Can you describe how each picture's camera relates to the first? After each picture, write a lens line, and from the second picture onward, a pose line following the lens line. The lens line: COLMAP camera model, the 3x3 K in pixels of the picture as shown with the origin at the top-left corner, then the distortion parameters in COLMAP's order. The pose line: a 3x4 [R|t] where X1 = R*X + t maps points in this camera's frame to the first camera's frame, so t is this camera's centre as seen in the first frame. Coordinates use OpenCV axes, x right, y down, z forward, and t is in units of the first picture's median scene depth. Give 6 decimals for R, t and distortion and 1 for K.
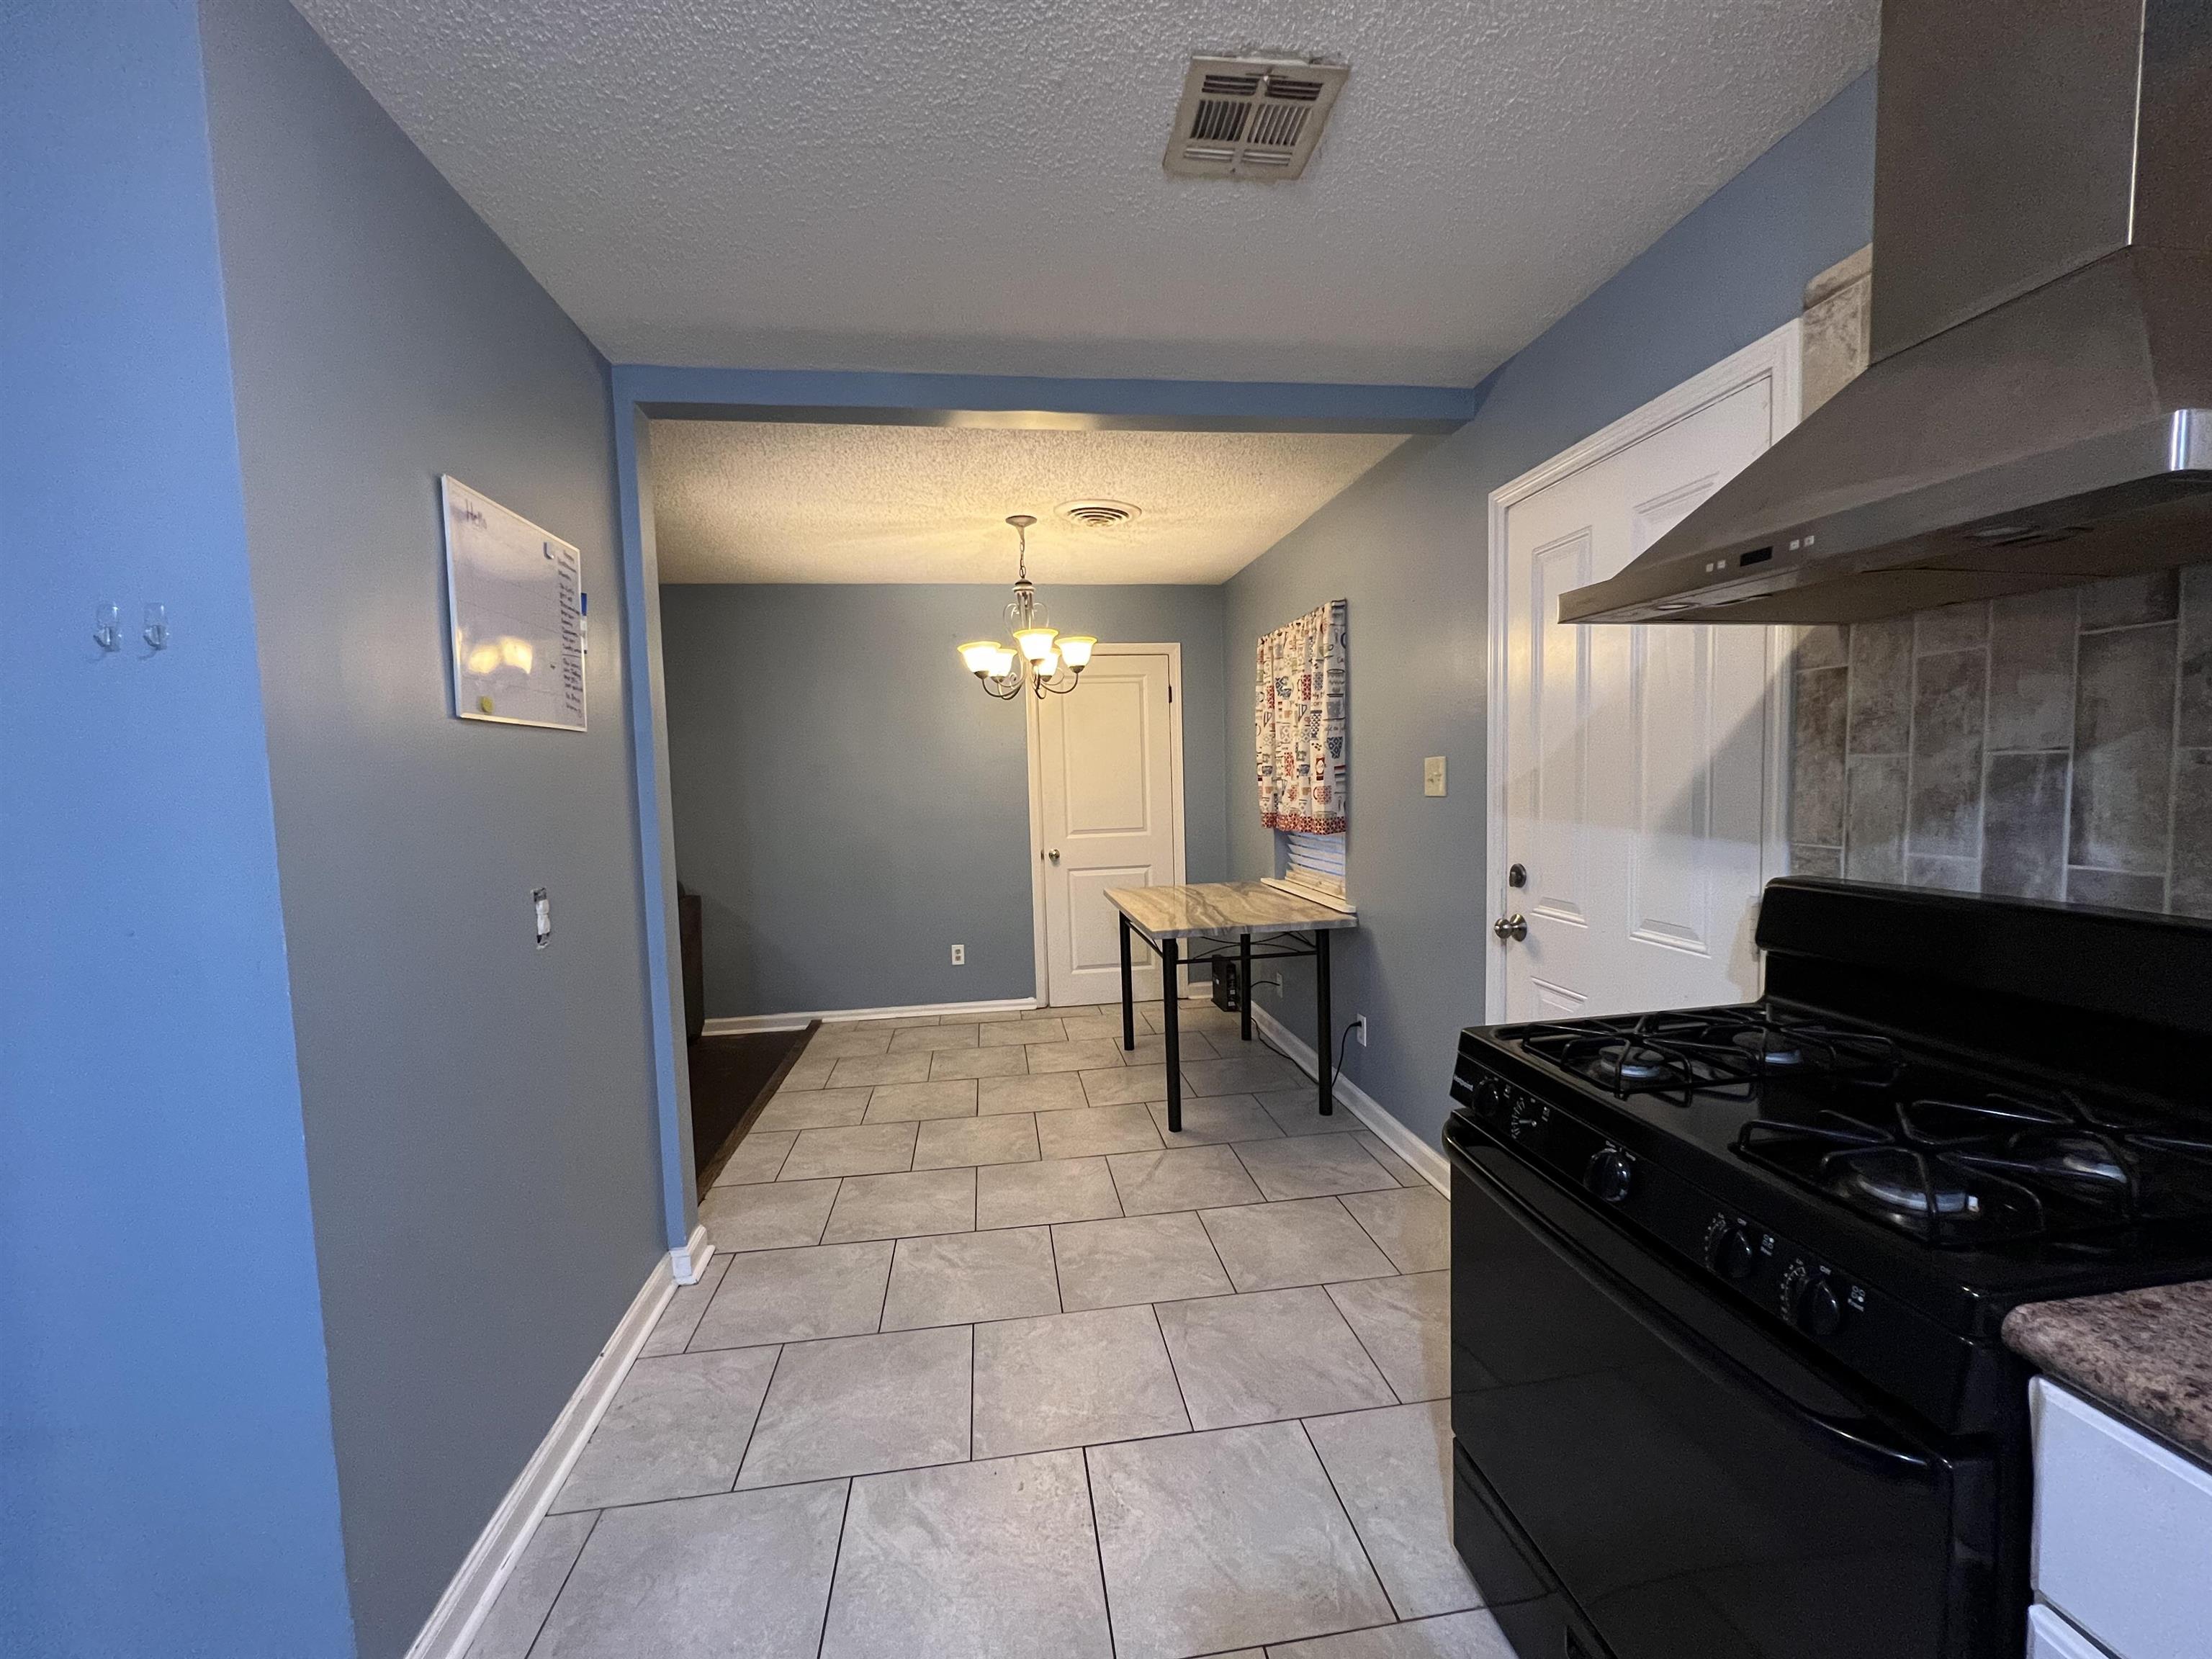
lens RADIAL K [[886.4, 0, 1107.9], [0, 886.4, 832.3], [0, 0, 1]] dist [-0.002356, 0.000997]
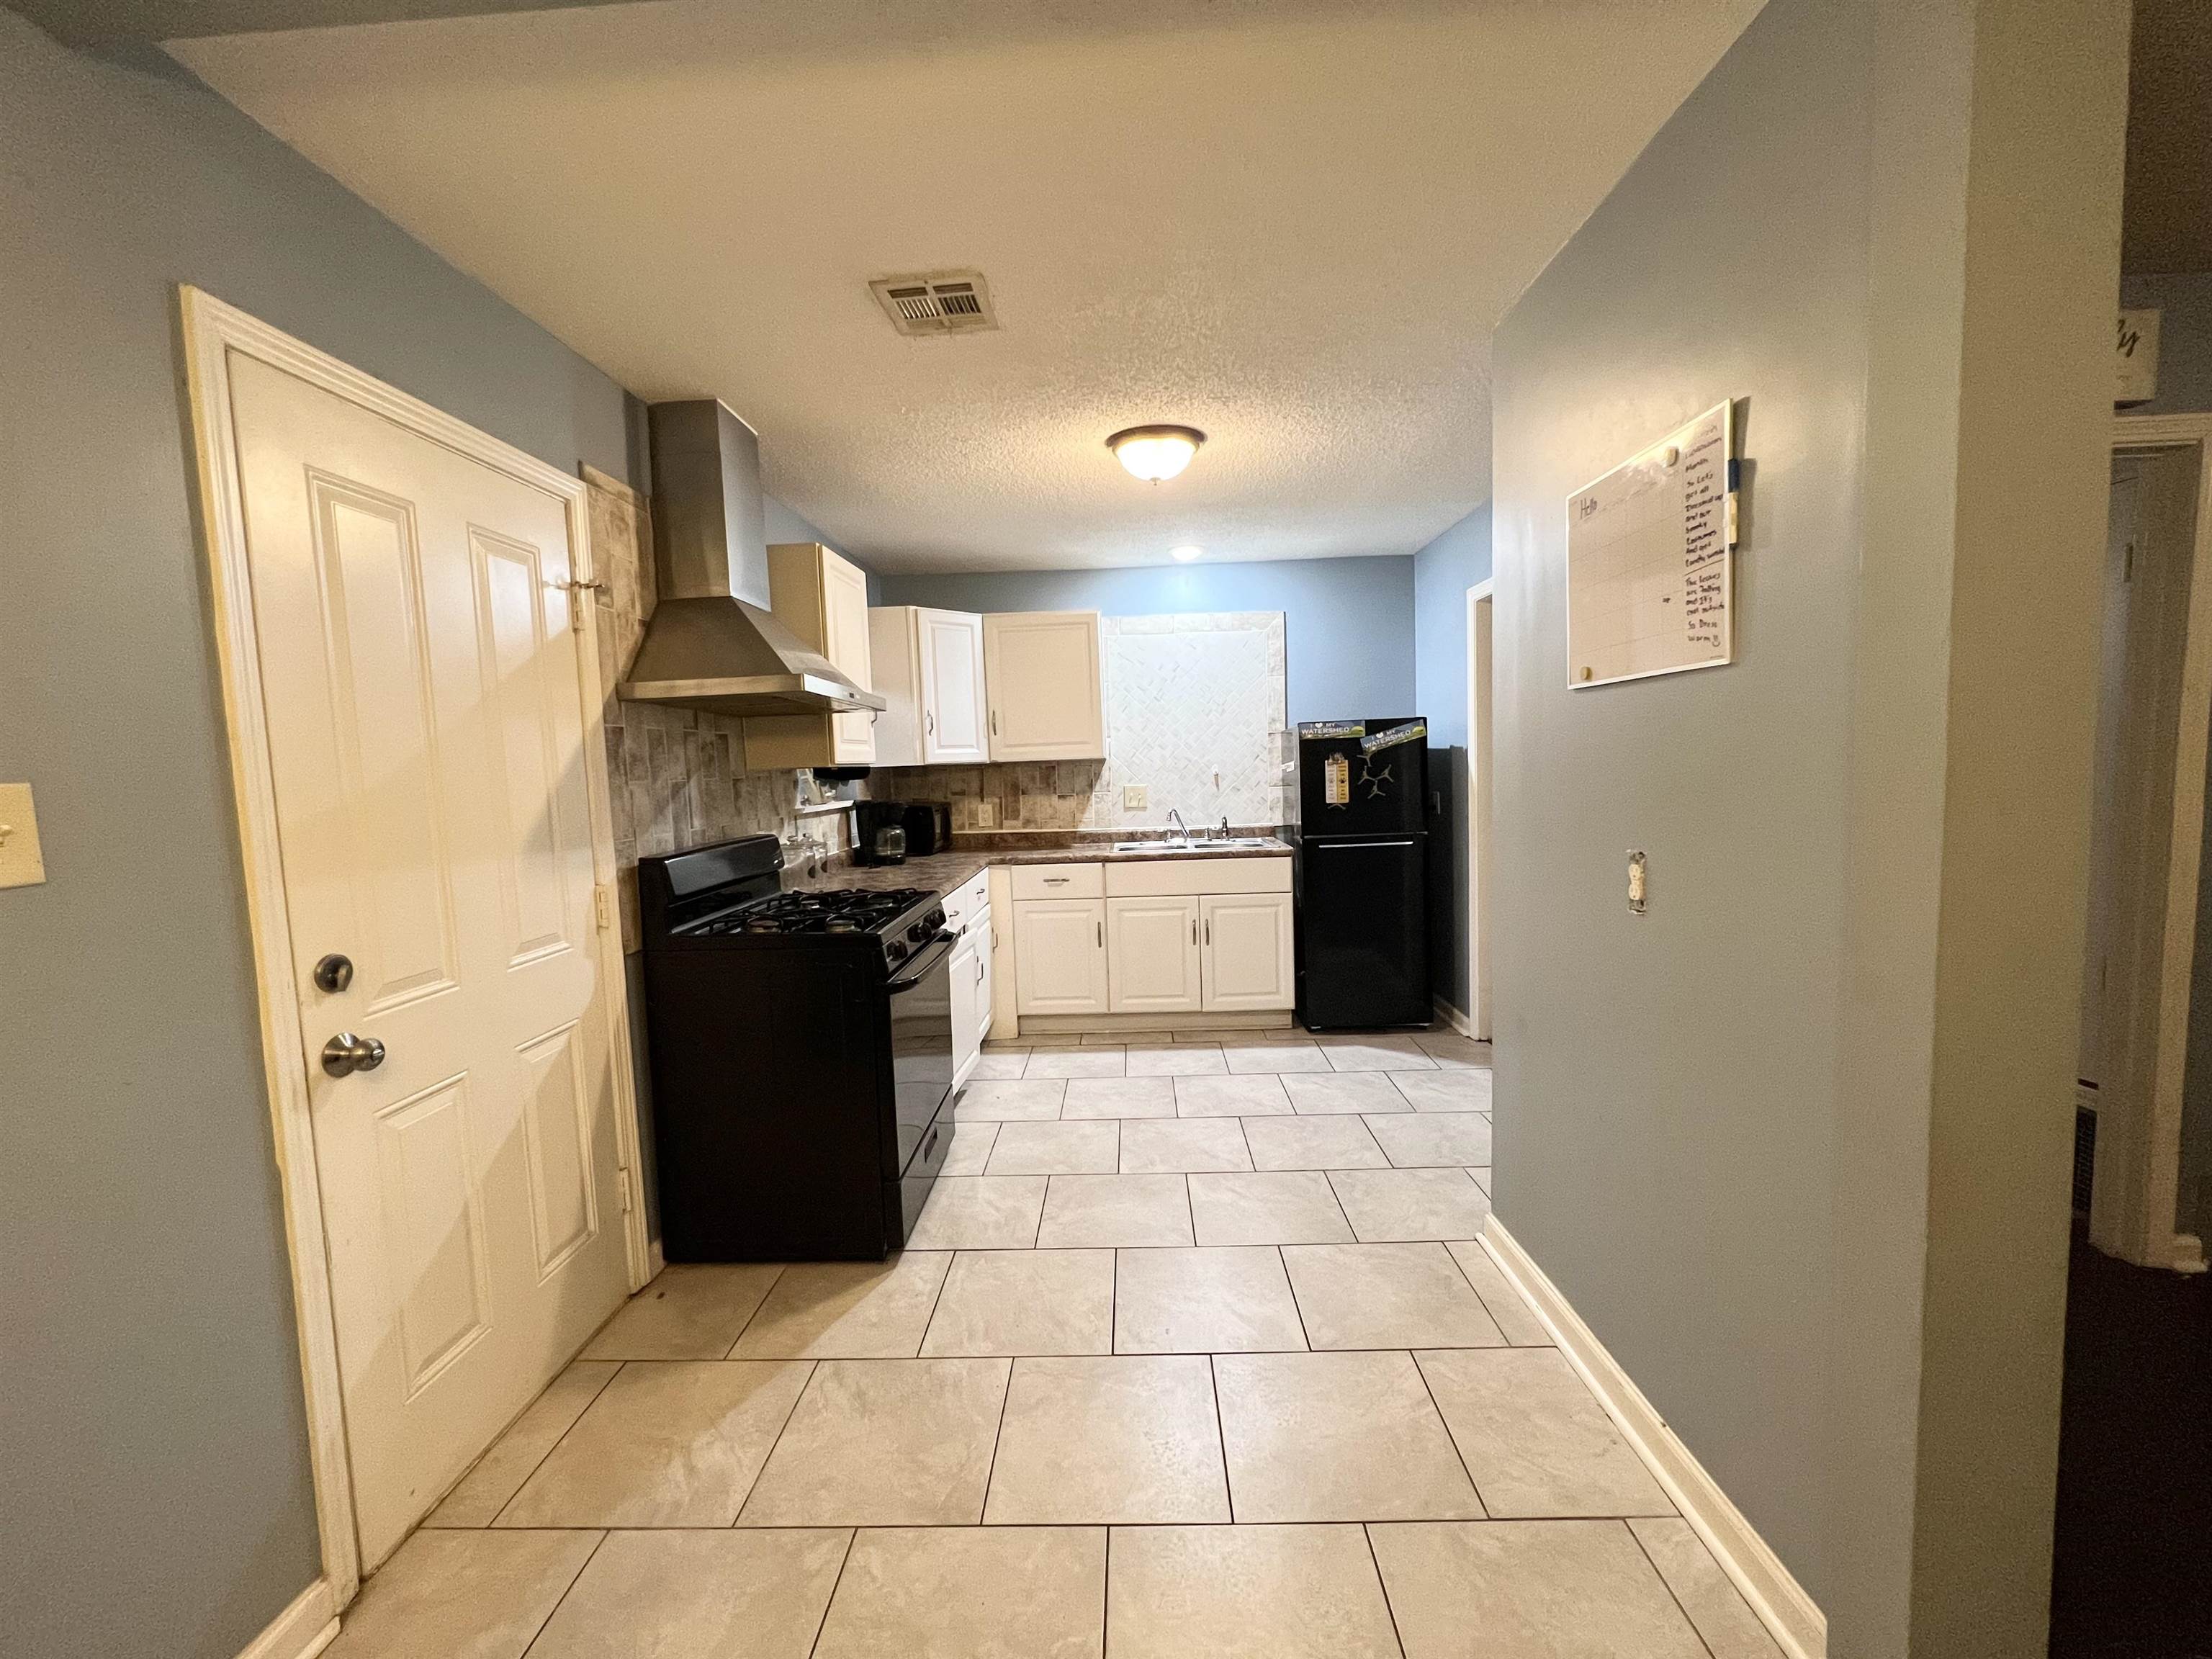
lens RADIAL K [[886.4, 0, 1109.1], [0, 886.4, 832.4], [0, 0, 1]] dist [-0.002356, 0.000997]
pose [[-0.984589, 0.047857, 0.168210, -0.167556], [0.071704, 0.987737, 0.138688, -0.087556], [-0.159510, 0.148612, -0.975946, 1.365075]]
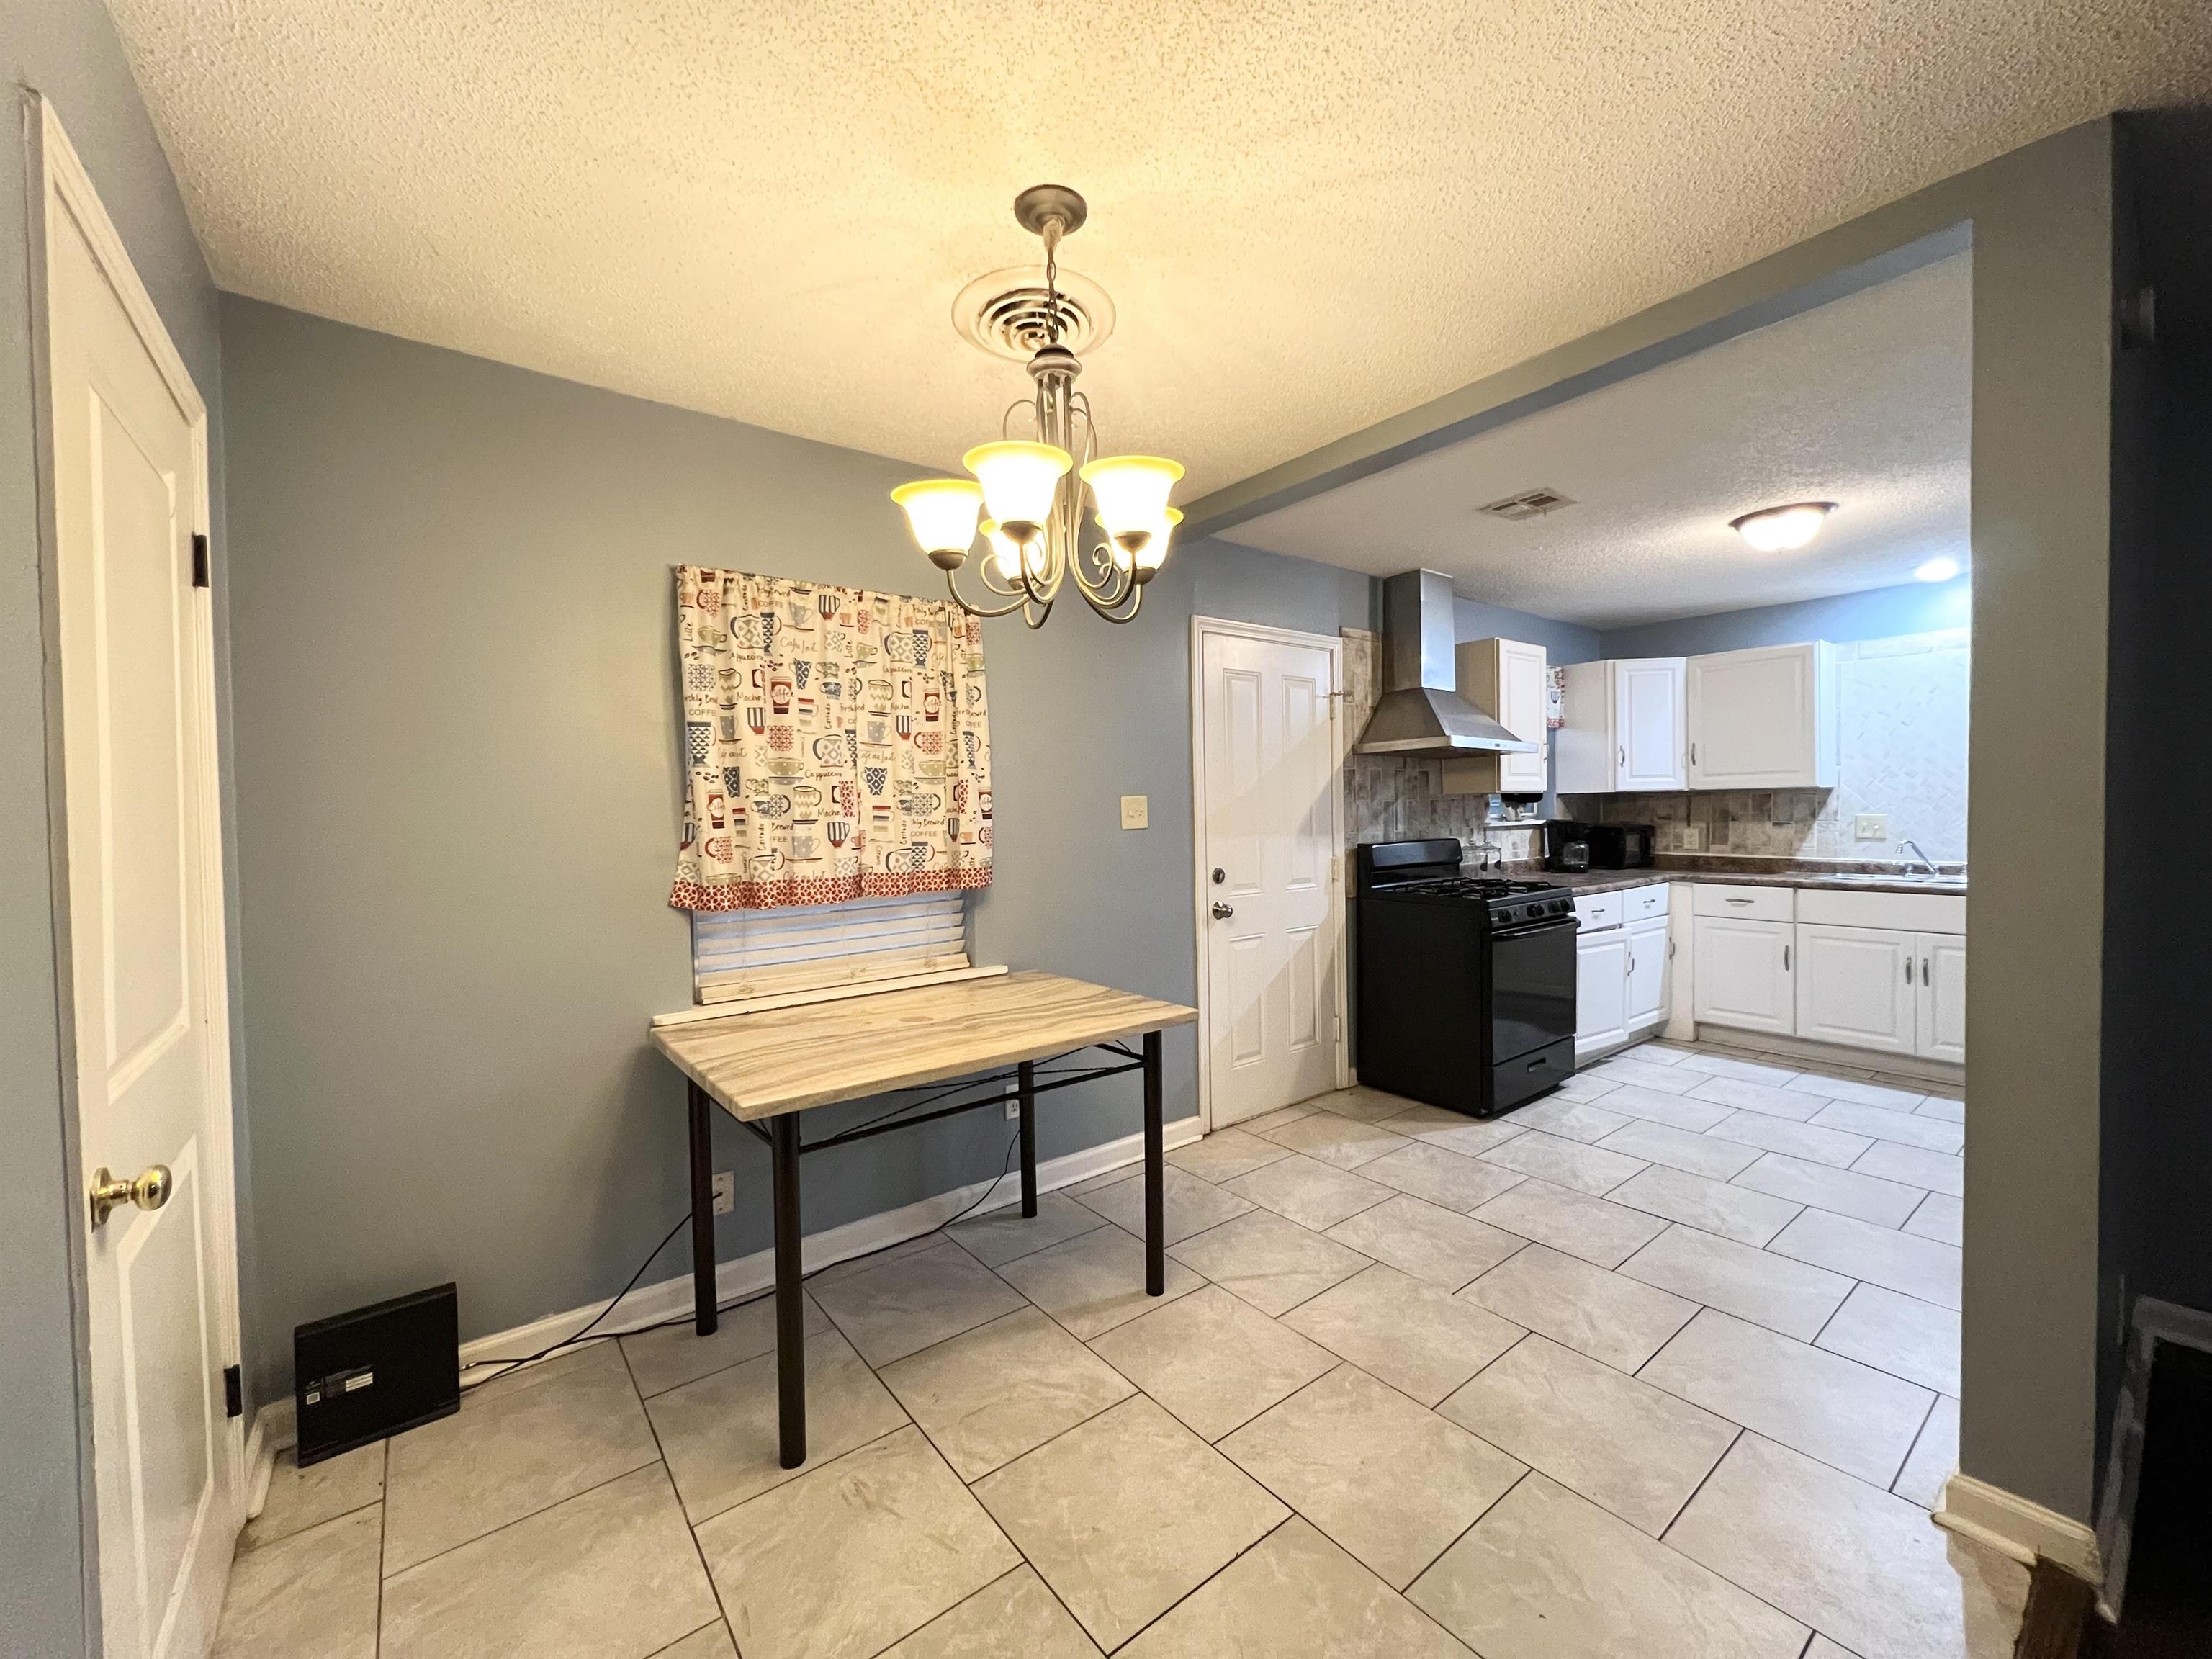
lens RADIAL K [[886.4, 0, 1108.9], [0, 886.4, 833.5], [0, 0, 1]] dist [-0.002356, 0.000997]
pose [[-0.500041, 0.012269, 0.865915, -0.686373], [0.088322, 0.995408, 0.036900, -0.086940], [-0.861486, 0.094931, -0.498828, 1.731653]]
